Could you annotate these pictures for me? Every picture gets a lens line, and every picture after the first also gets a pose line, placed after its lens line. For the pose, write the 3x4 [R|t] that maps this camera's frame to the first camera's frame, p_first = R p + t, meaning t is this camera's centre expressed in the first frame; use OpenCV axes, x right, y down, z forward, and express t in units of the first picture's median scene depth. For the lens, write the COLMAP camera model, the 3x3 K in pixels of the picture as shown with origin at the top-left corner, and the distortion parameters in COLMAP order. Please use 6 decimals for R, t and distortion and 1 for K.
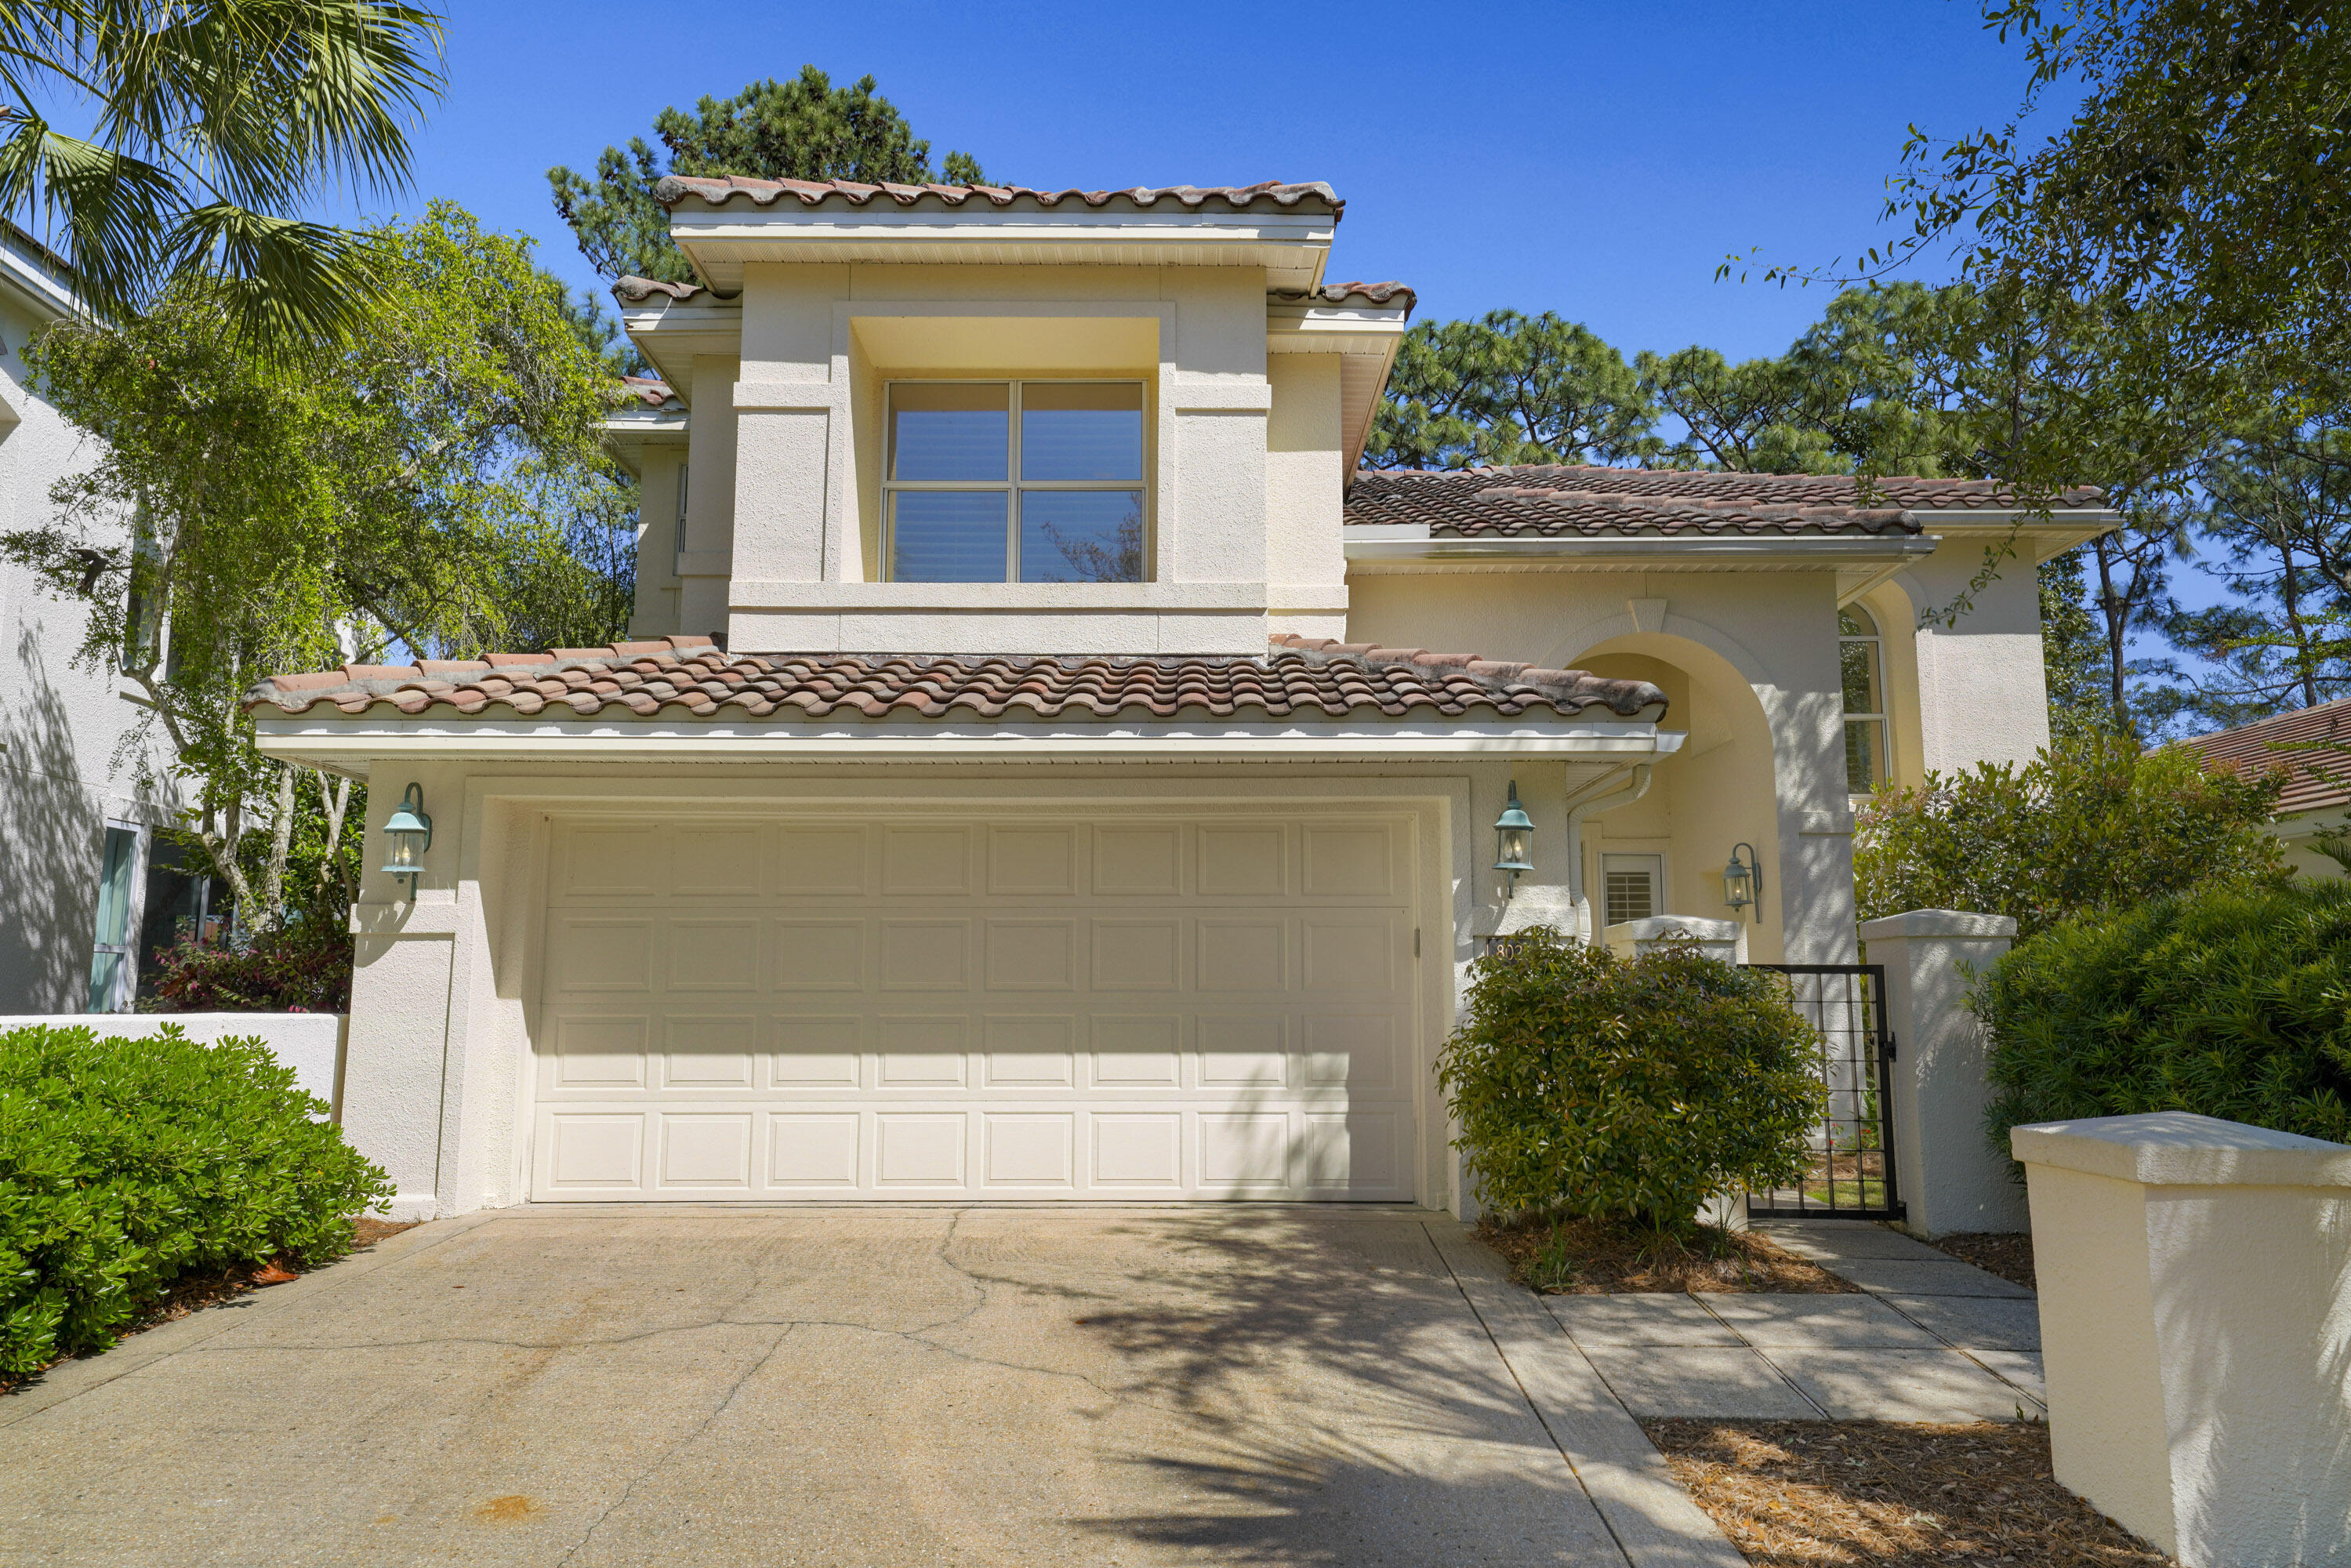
lens RADIAL K [[1532.0, 0, 1165.6], [0, 1532.0, 775.4], [0, 0, 1]] dist [0.038072, 0.001059]
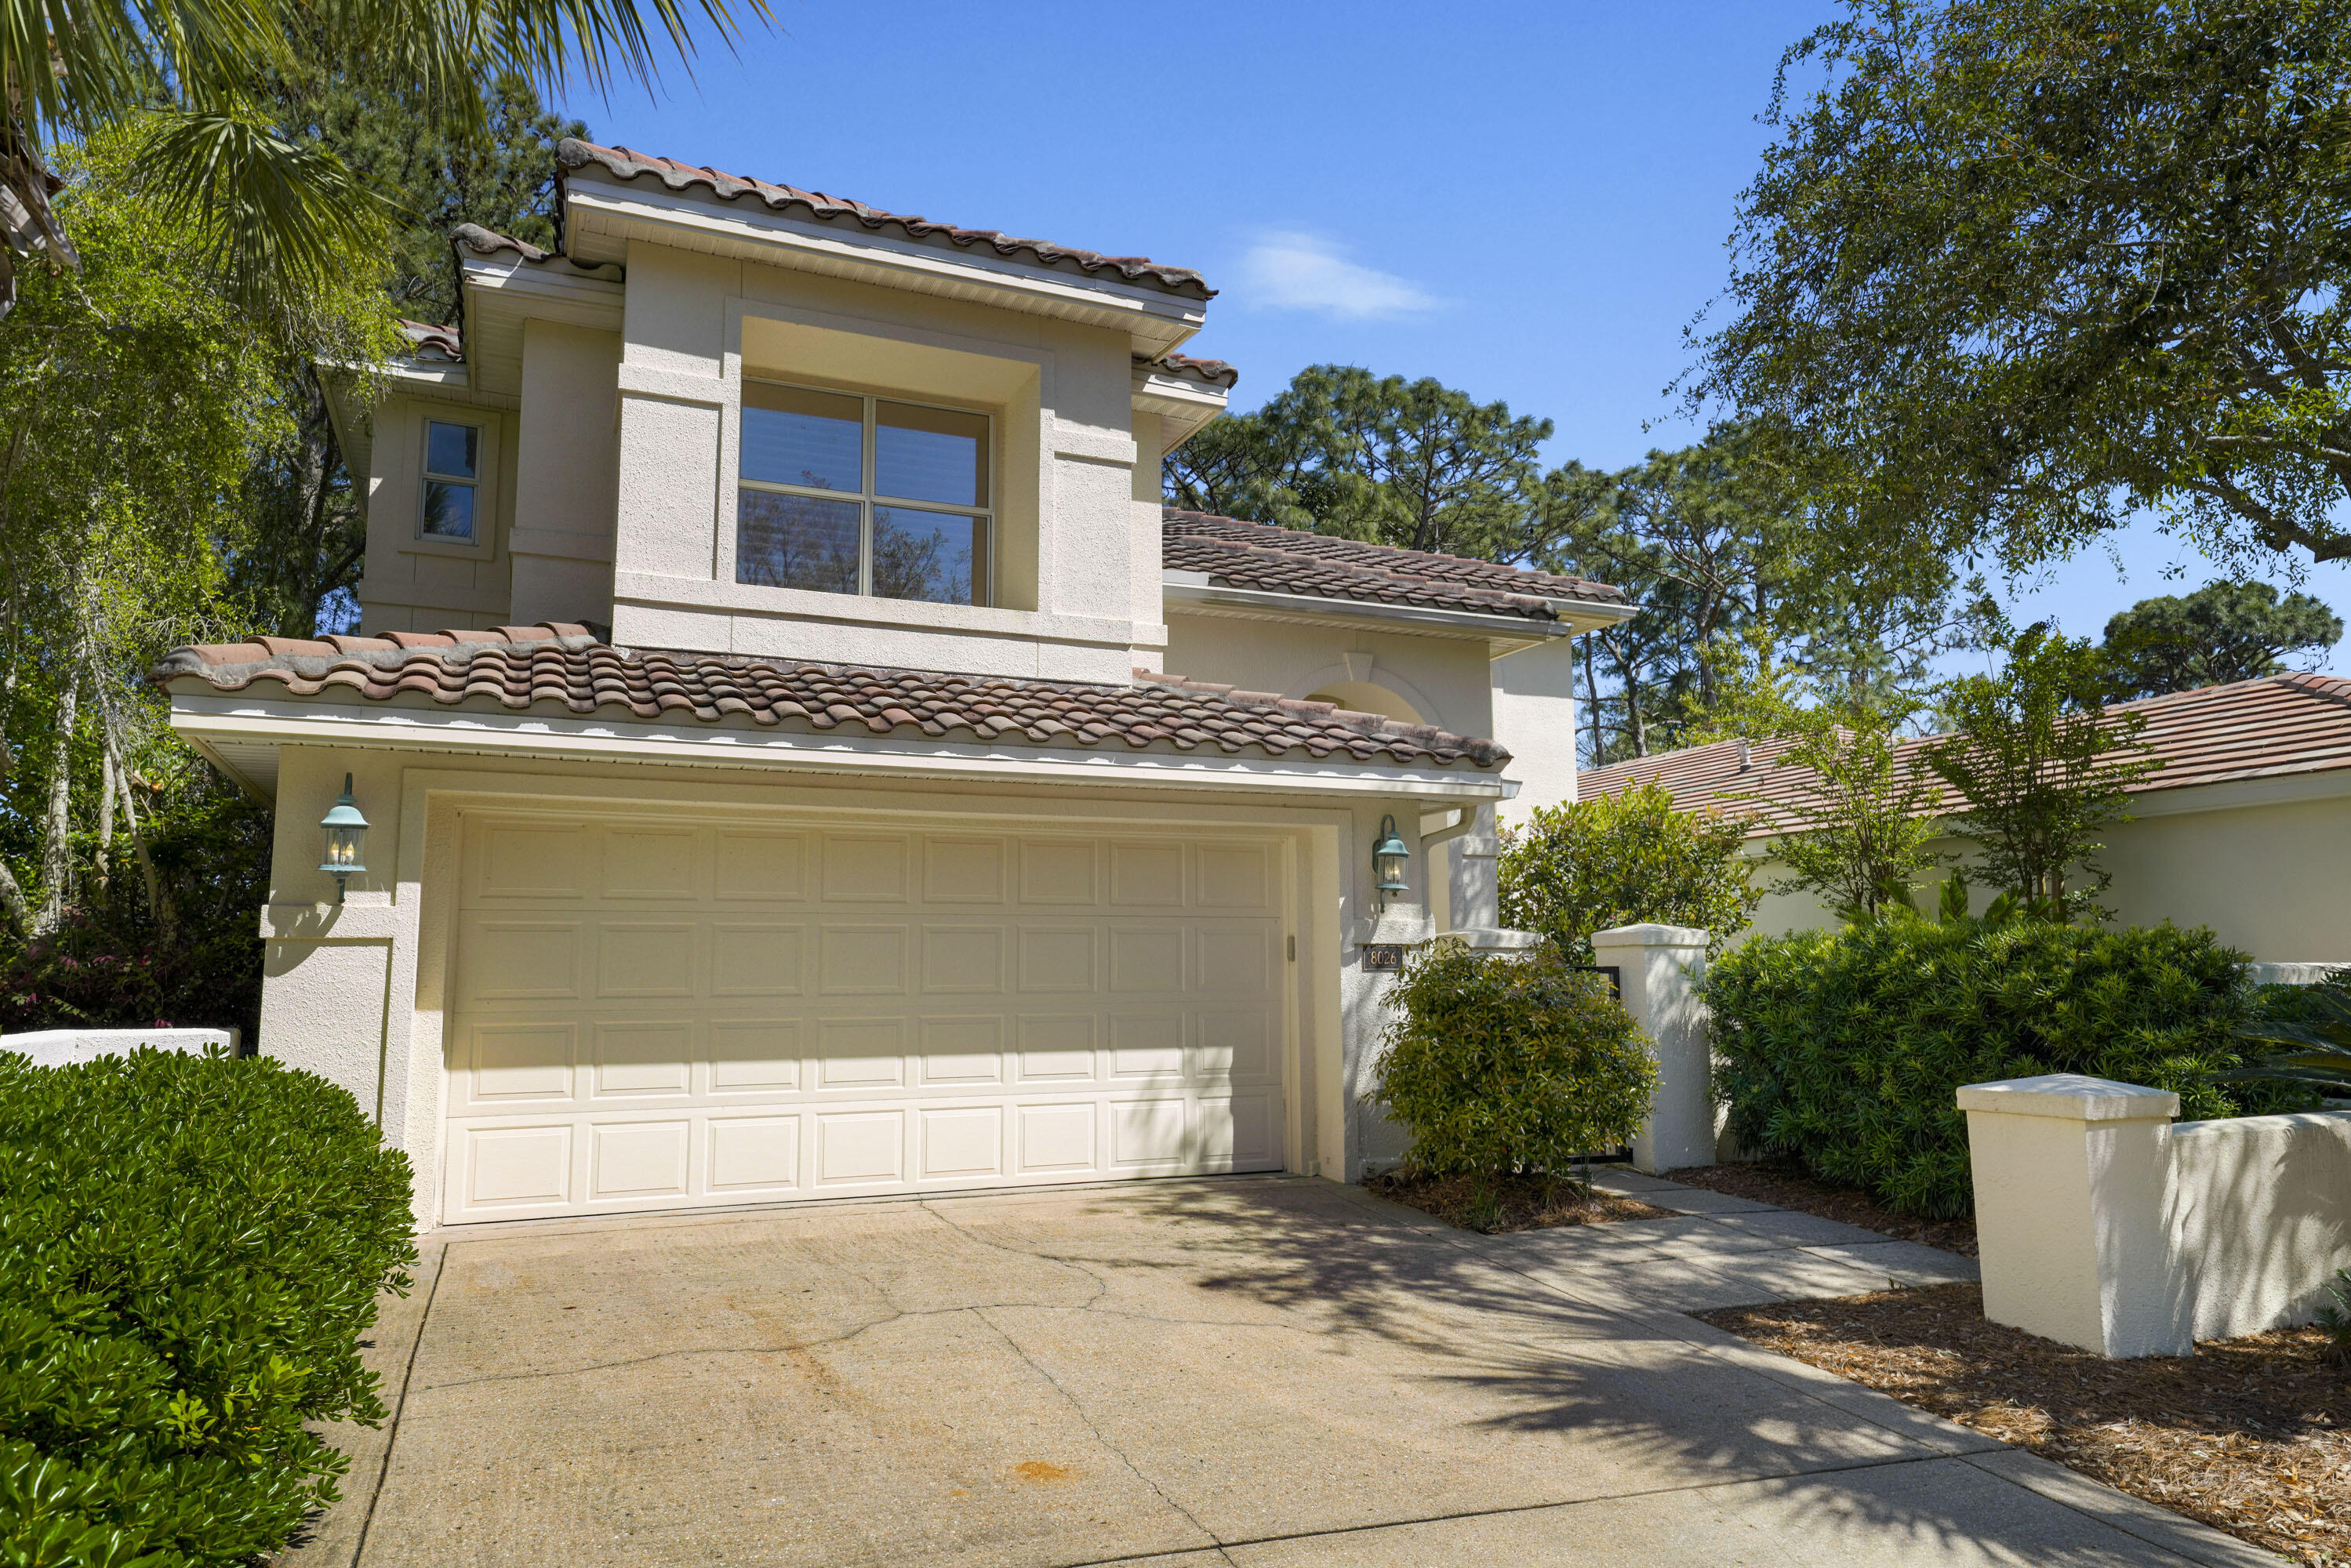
lens RADIAL K [[1531.7, 0, 1174.3], [0, 1531.7, 767.8], [0, 0, 1]] dist [0.038072, 0.001059]
pose [[0.914745, 0.049033, 0.401046, -0.344585], [-0.050355, 0.998705, -0.007251, -0.013891], [-0.400882, -0.013562, 0.916029, -0.024930]]
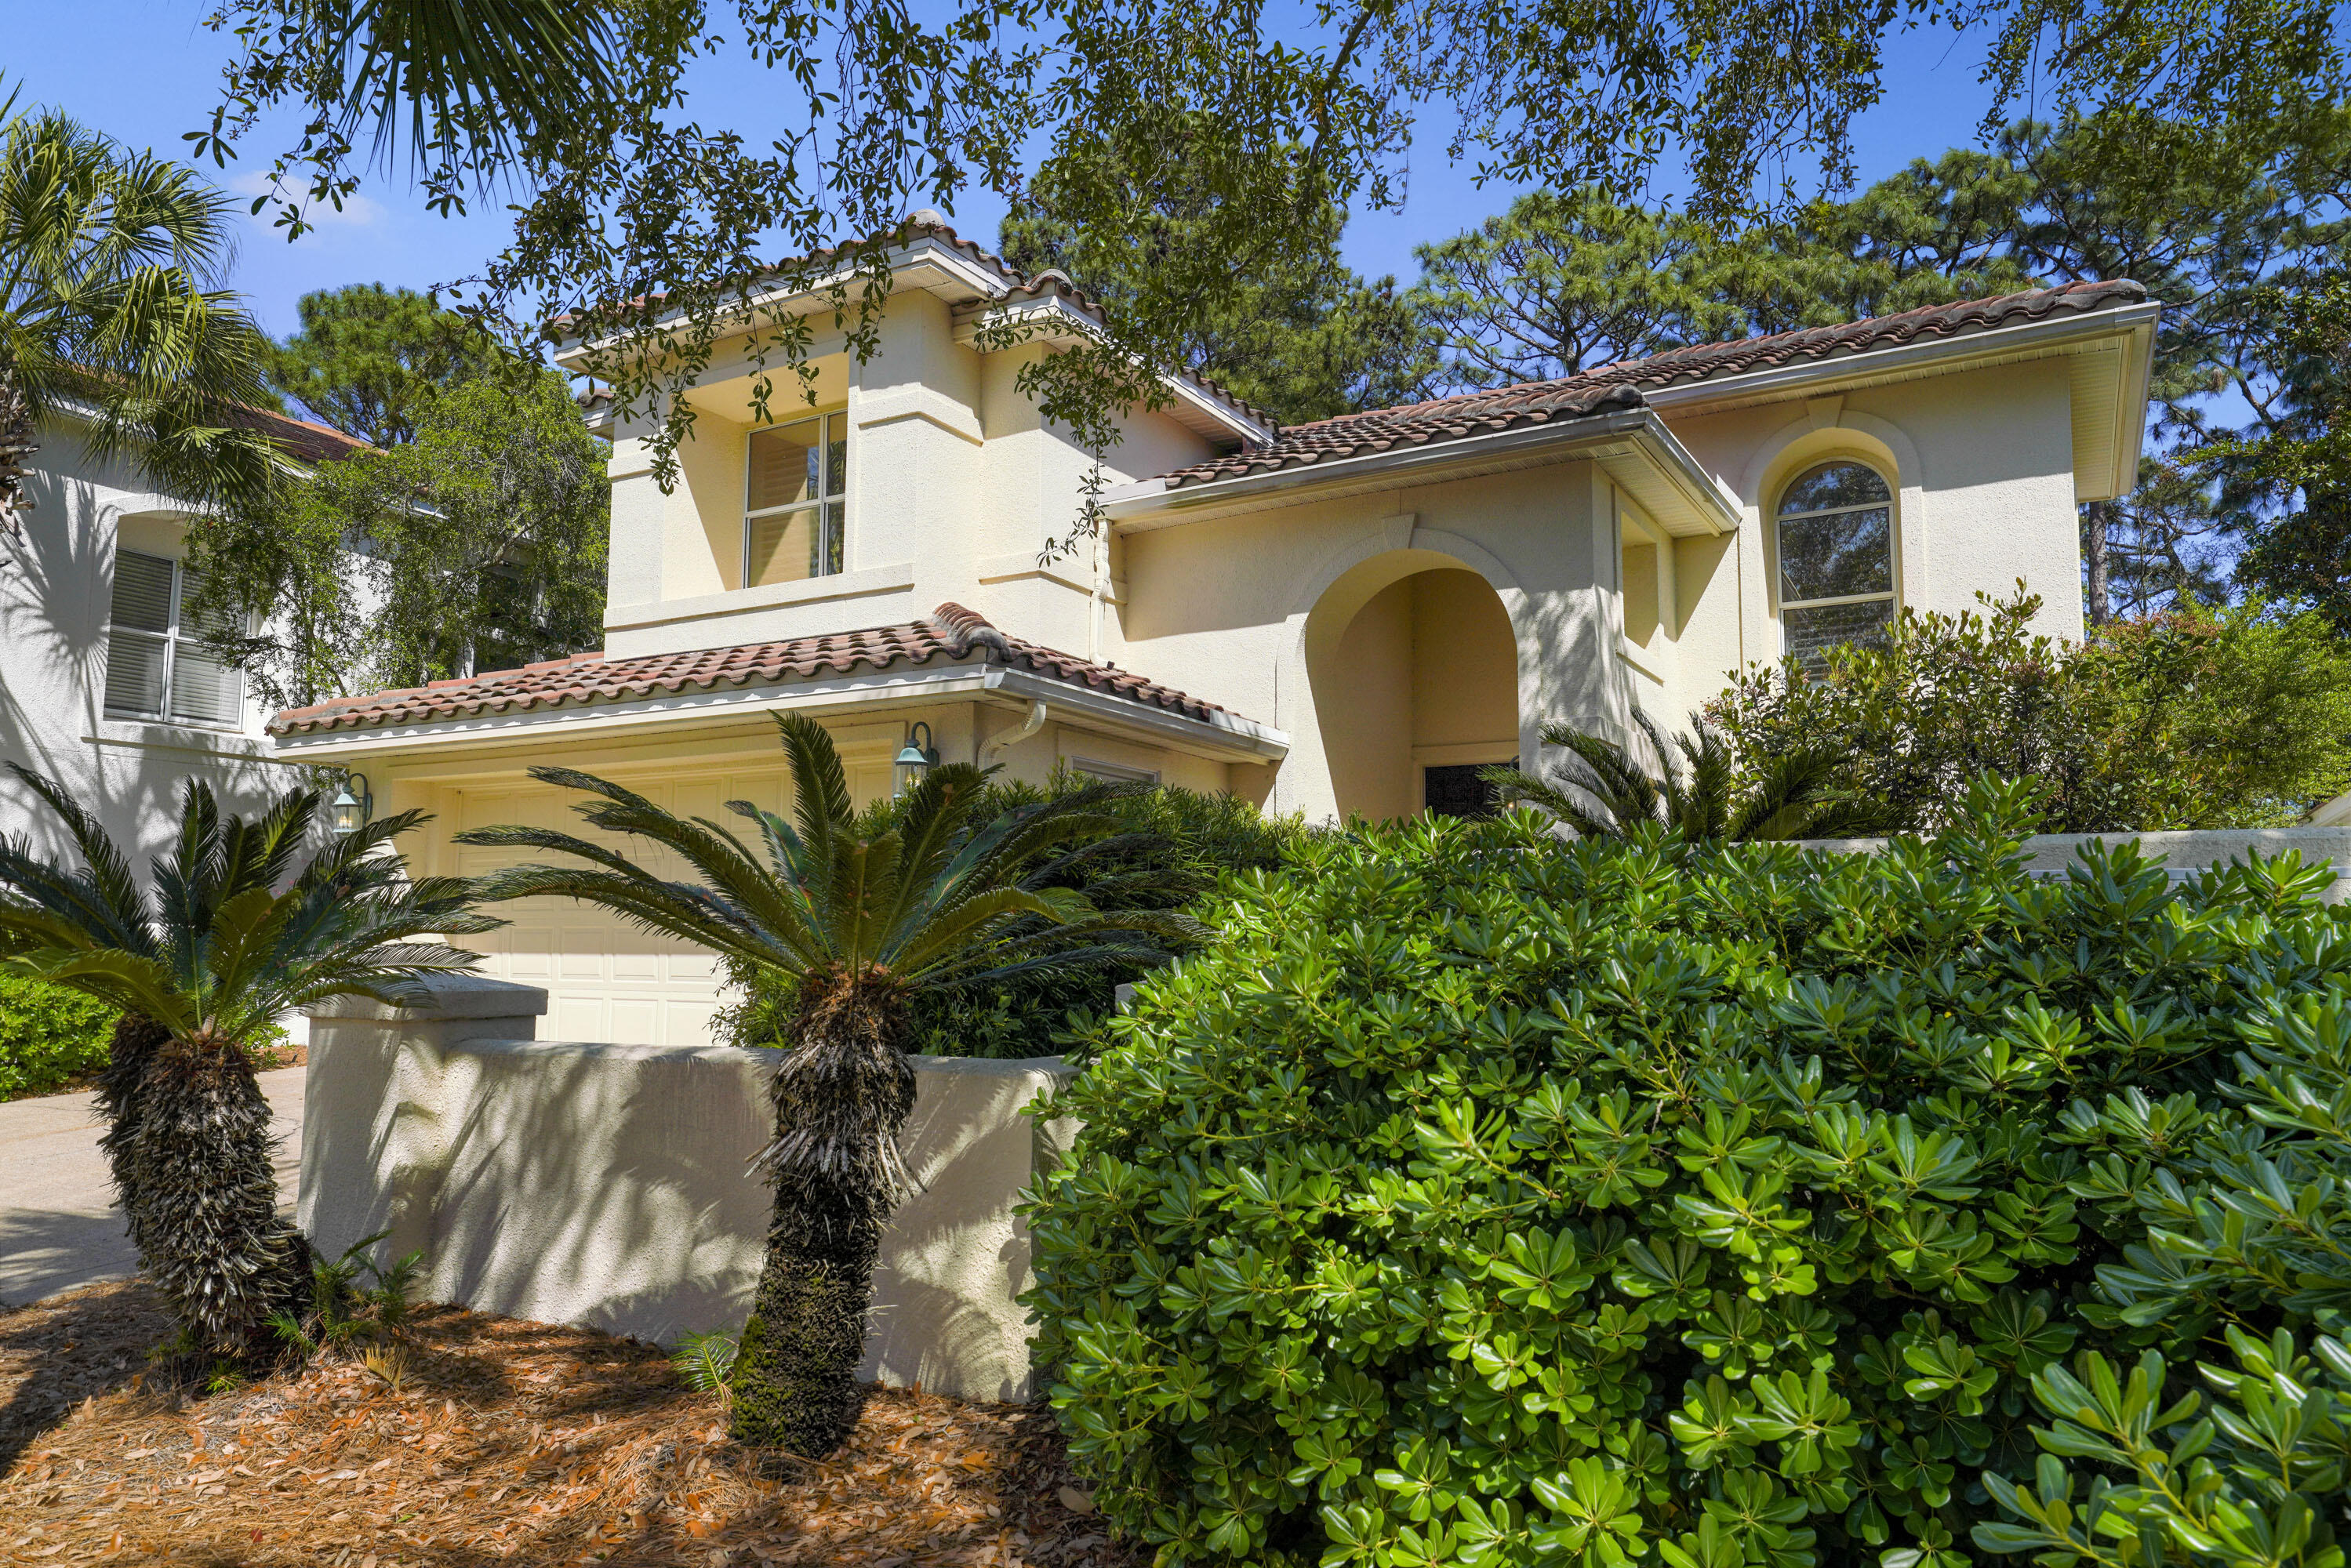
lens RADIAL K [[1531.7, 0, 1168.4], [0, 1531.7, 793.2], [0, 0, 1]] dist [0.038072, 0.001059]
pose [[0.860115, -0.044915, -0.508118, 0.830899], [0.069752, 0.997115, 0.029933, 0.030495], [0.505308, -0.061188, 0.860767, 0.069050]]
